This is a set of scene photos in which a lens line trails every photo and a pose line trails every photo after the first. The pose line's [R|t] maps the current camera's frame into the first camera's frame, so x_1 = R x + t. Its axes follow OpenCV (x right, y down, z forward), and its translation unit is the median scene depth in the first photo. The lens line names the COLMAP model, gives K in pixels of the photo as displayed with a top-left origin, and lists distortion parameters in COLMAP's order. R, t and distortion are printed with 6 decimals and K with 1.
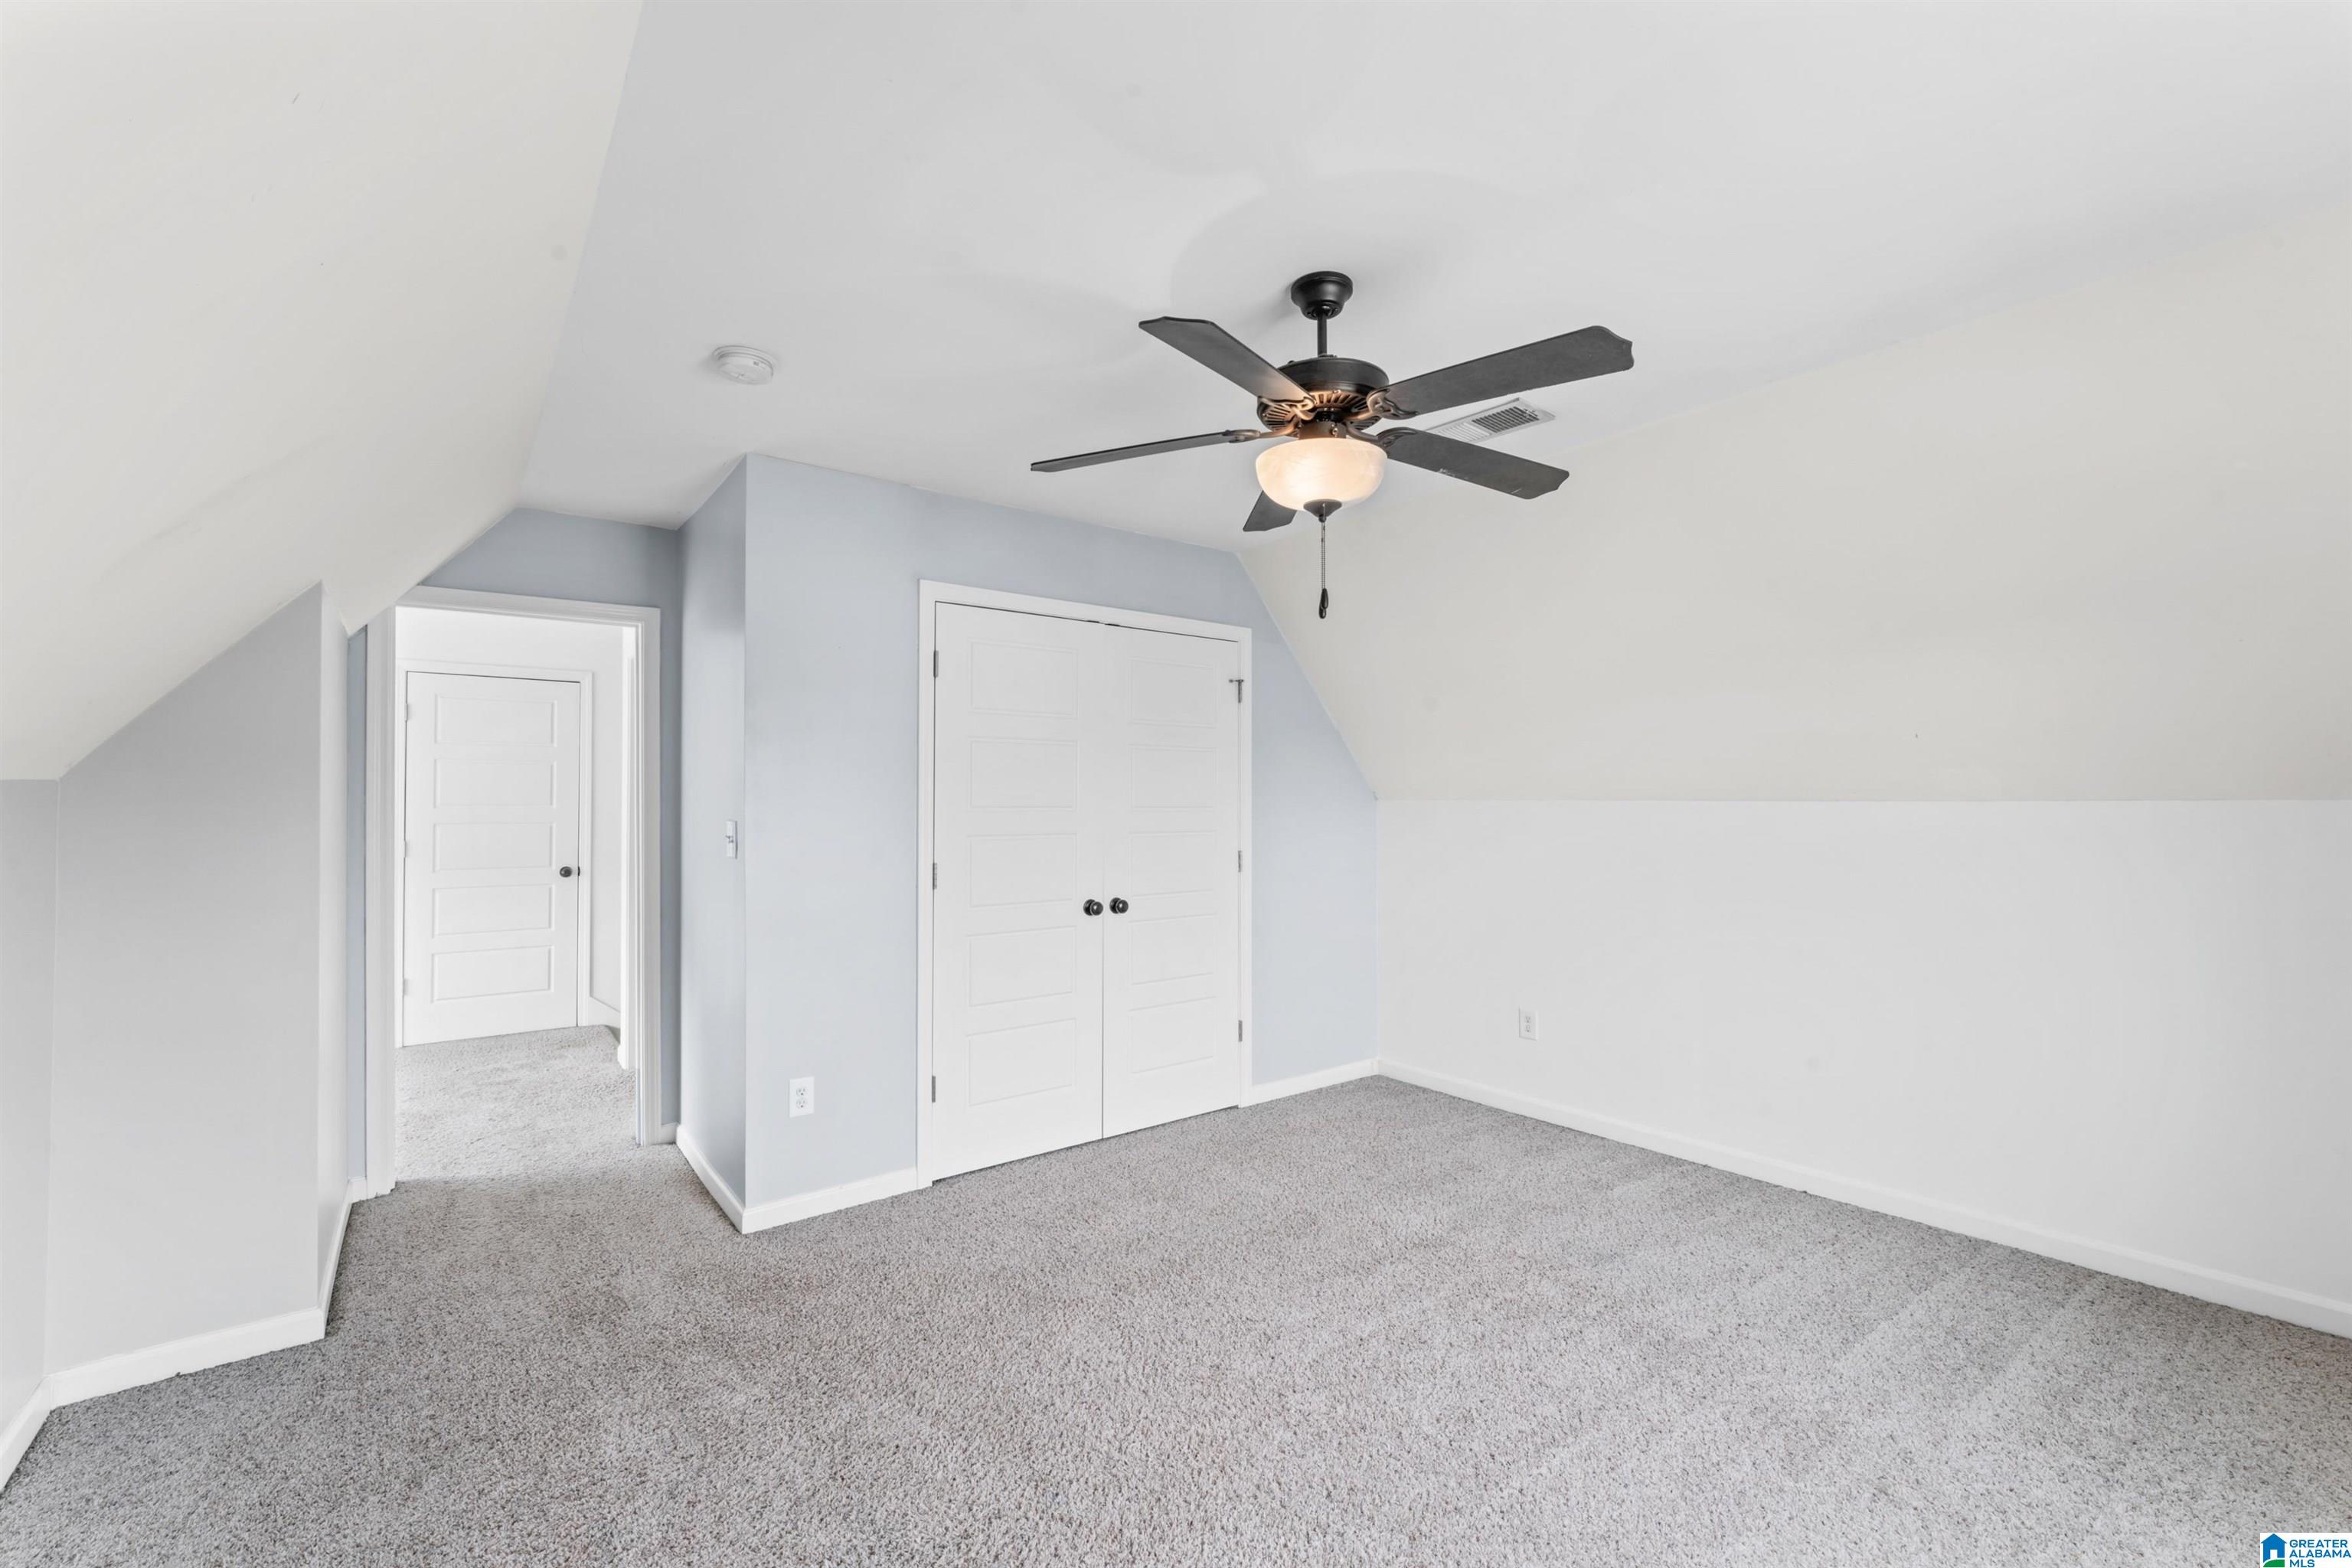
lens RADIAL K [[965.3, 0, 1181.9], [0, 965.3, 792.5], [0, 0, 1]] dist [-0.007024, 0.000198]
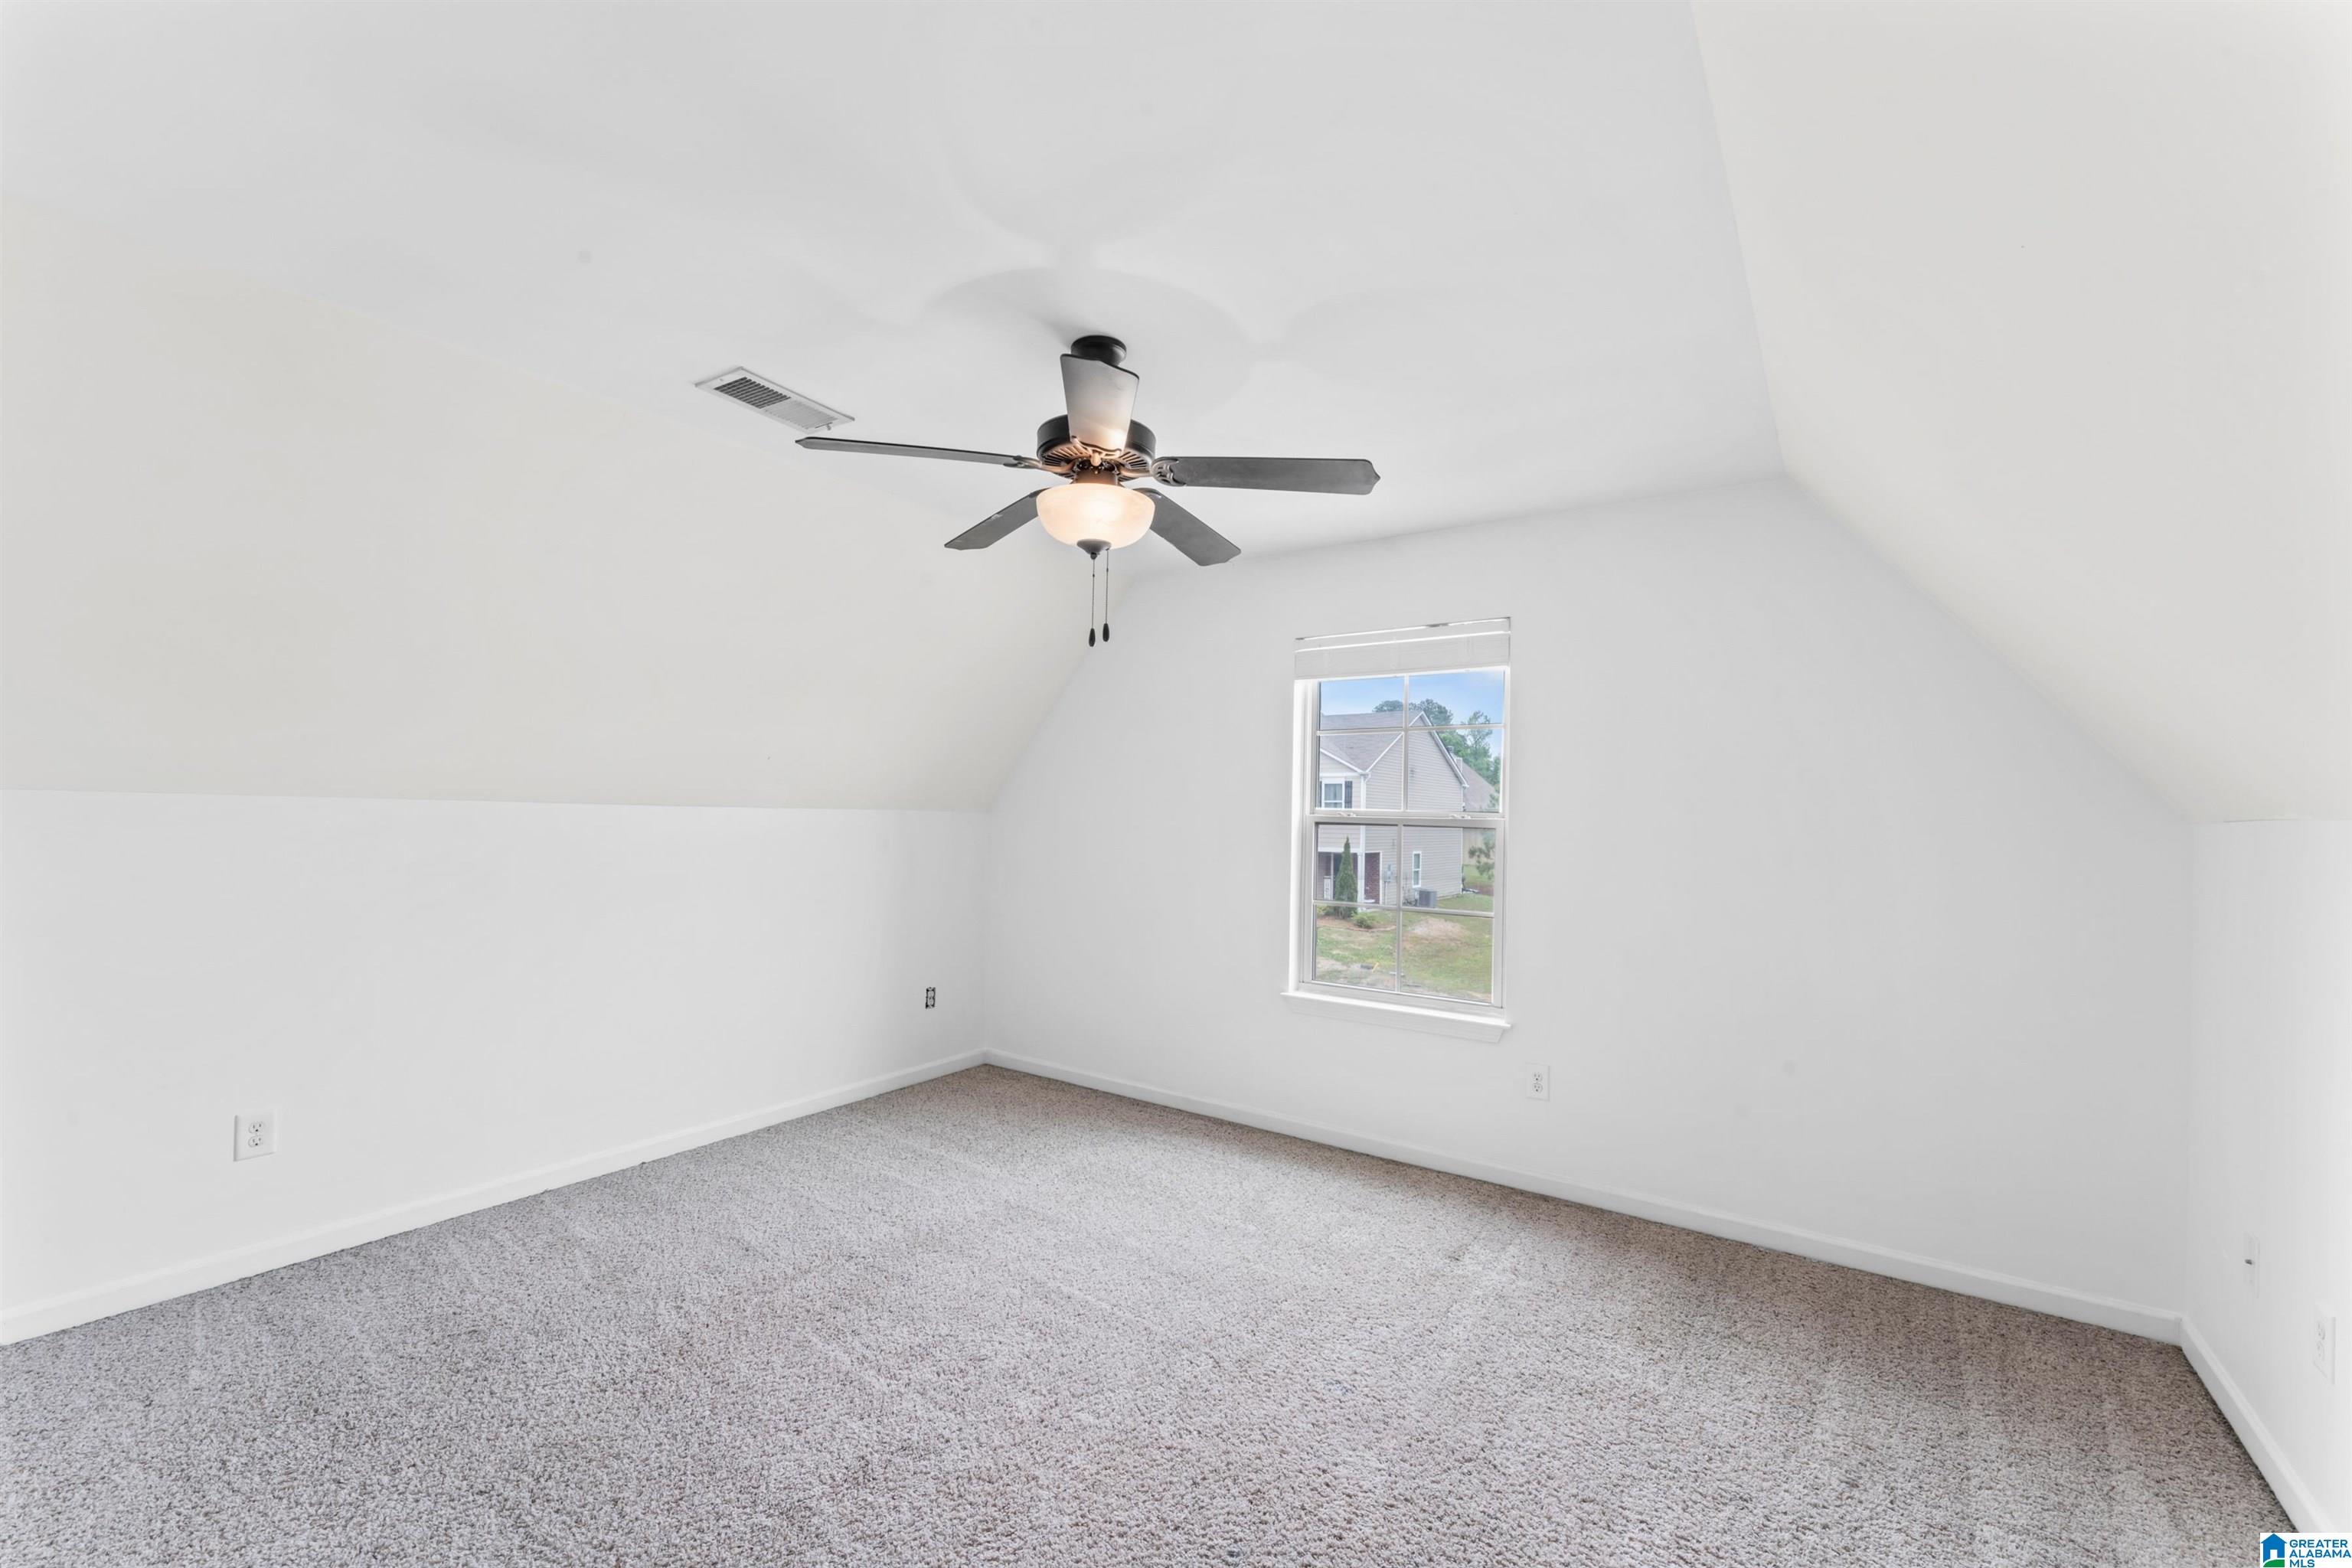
lens RADIAL K [[965.3, 0, 1182.8], [0, 965.3, 793.7], [0, 0, 1]] dist [-0.007024, 0.000198]
pose [[-0.264254, 0.014805, 0.964340, -0.680164], [-0.012588, 0.999744, -0.018799, 0.024275], [-0.964371, -0.017107, -0.264000, 0.894937]]
